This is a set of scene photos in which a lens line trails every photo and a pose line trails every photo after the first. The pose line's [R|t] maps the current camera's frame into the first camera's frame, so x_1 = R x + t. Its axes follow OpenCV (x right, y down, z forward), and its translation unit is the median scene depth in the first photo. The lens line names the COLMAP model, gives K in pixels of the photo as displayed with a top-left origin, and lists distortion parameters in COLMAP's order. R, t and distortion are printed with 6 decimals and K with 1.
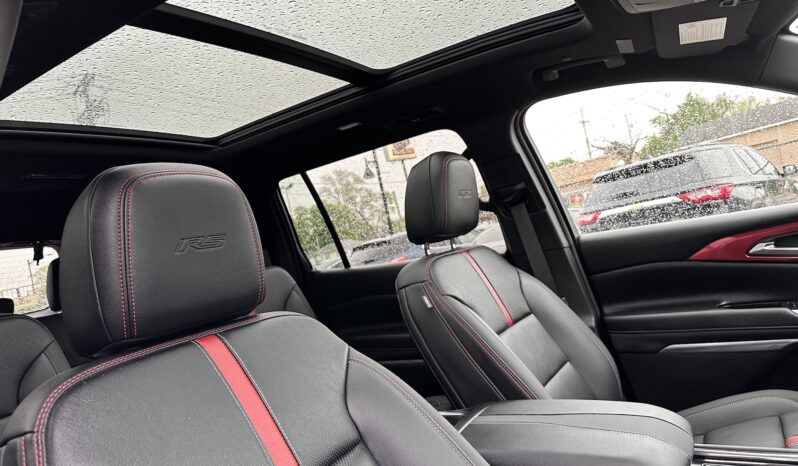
lens RADIAL K [[522.6, 0, 399.0], [0, 522.6, 233.0], [0, 0, 1]] dist [-0.023512, -0.002075]
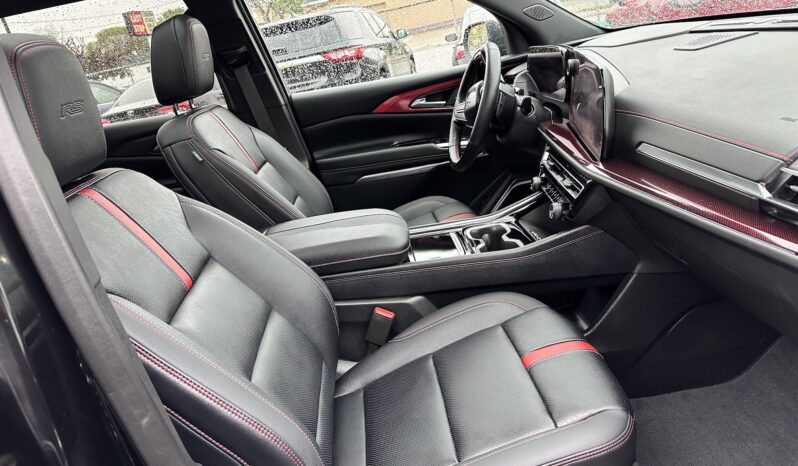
lens RADIAL K [[522.6, 0, 399.0], [0, 522.6, 233.0], [0, 0, 1]] dist [-0.023512, -0.002075]
pose [[0.796224, -0.162502, 0.582770, -0.217821], [0.002063, 0.963976, 0.265980, -0.006804], [-0.604999, -0.210577, 0.767876, -0.141190]]
